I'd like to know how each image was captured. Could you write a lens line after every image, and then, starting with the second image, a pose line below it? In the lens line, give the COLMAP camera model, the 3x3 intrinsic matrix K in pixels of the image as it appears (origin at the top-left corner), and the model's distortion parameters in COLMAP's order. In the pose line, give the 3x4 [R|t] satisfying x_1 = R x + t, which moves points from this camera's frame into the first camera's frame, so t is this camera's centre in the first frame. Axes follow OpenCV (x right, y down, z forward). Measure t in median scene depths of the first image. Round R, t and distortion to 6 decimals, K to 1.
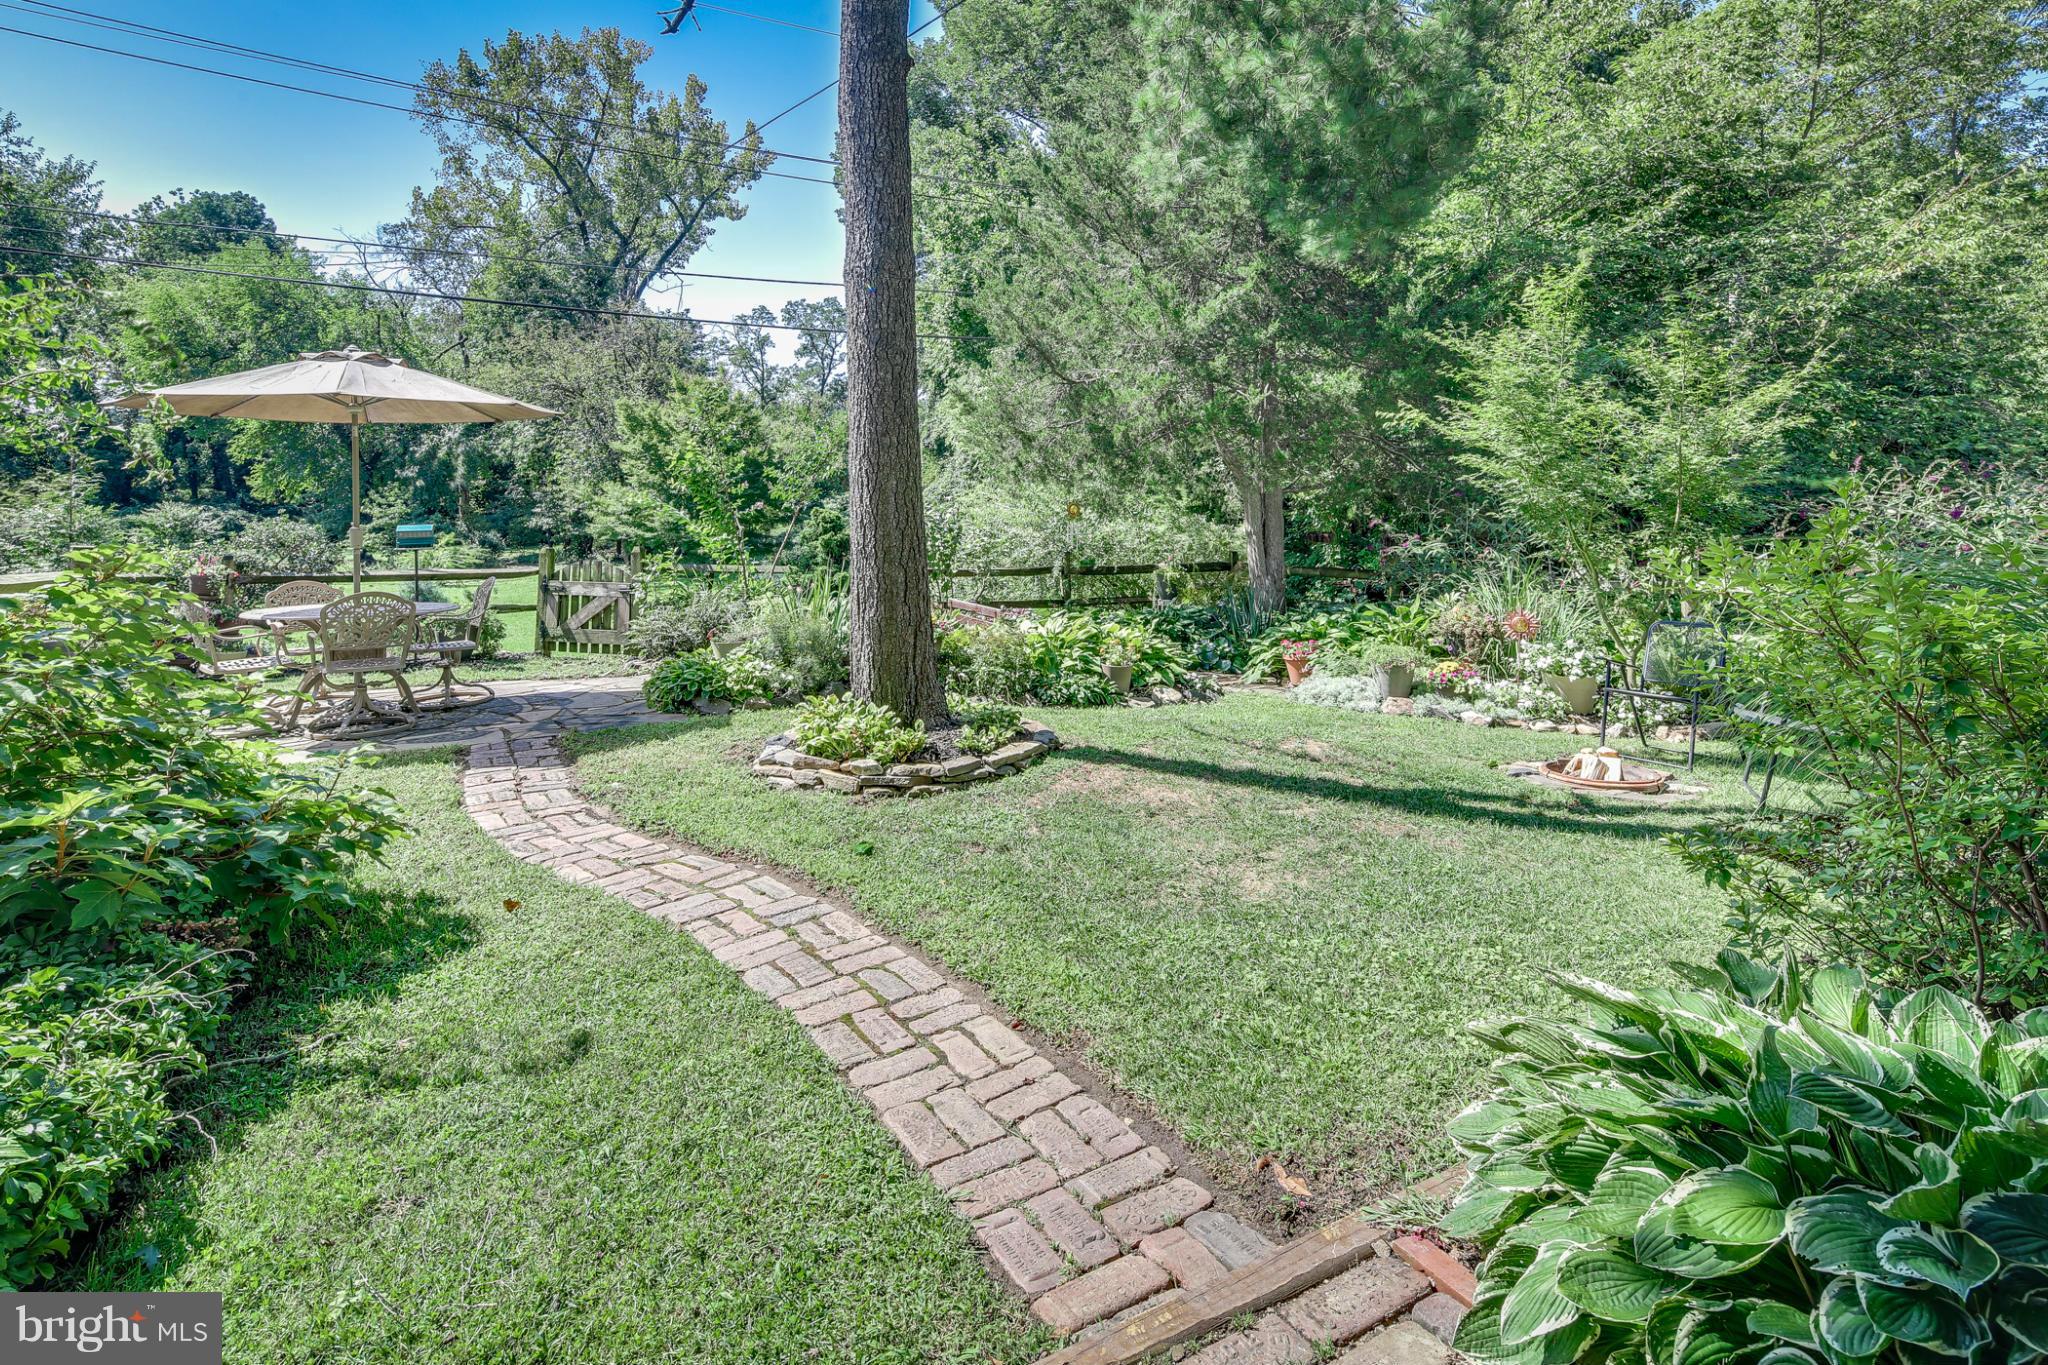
lens RADIAL K [[987.9, 0, 1018.4], [0, 987.9, 690.3], [0, 0, 1]] dist [0.022251, -0.001342]
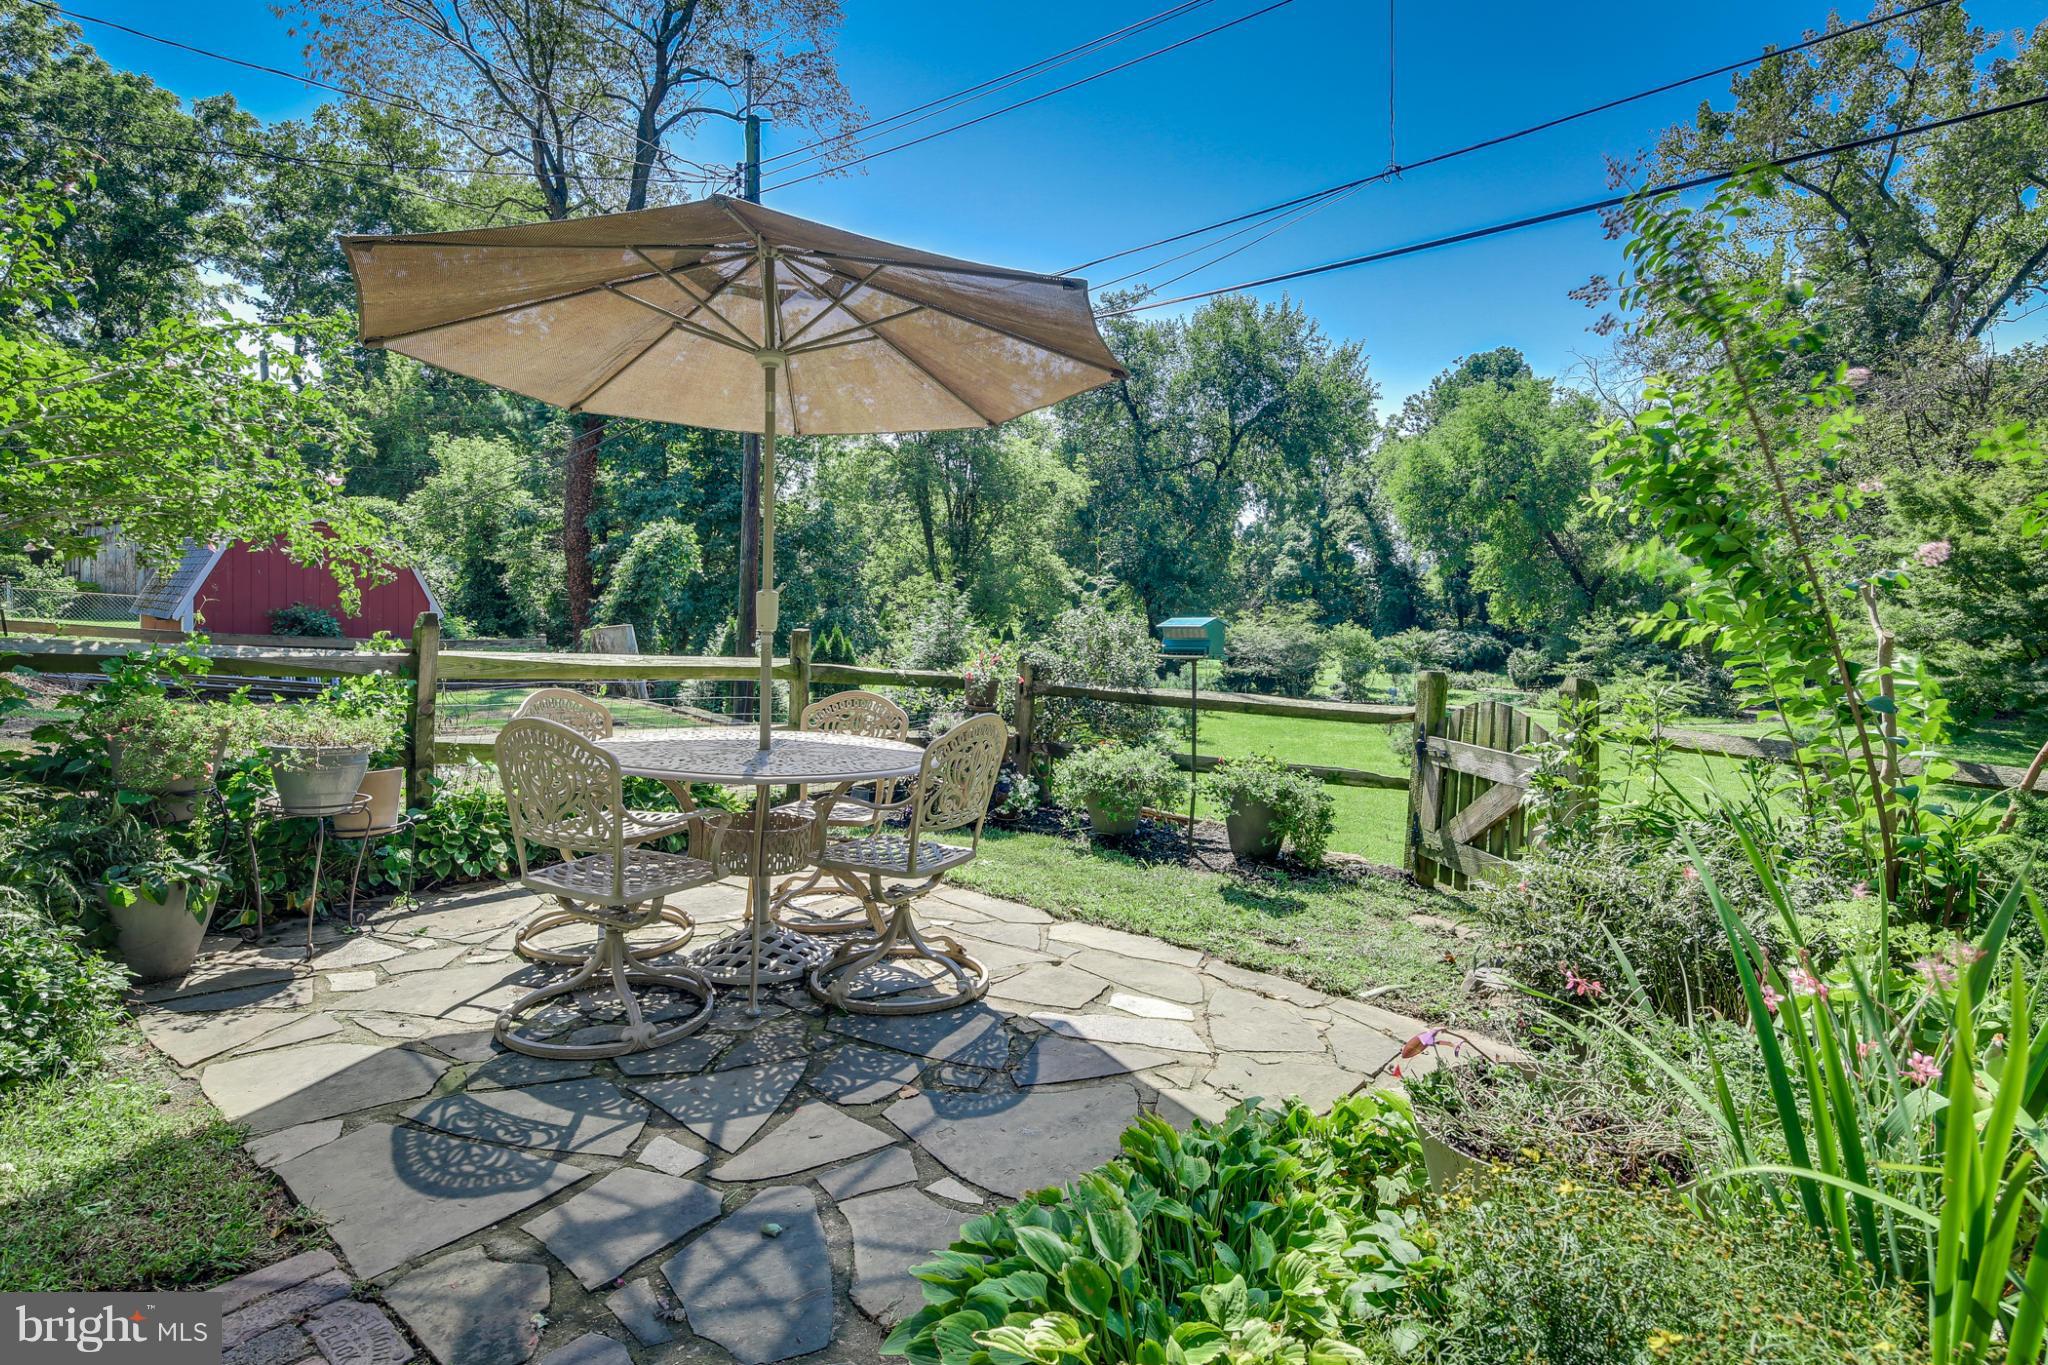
lens RADIAL K [[938.4, 0, 1024.4], [0, 938.4, 600.4], [0, 0, 1]] dist [-0.000178, -0.000399]
pose [[0.388959, -0.008350, -0.921217, -0.047954], [-0.199843, 0.975384, -0.093219, -0.034848], [0.899318, 0.220357, 0.377716, 0.240708]]
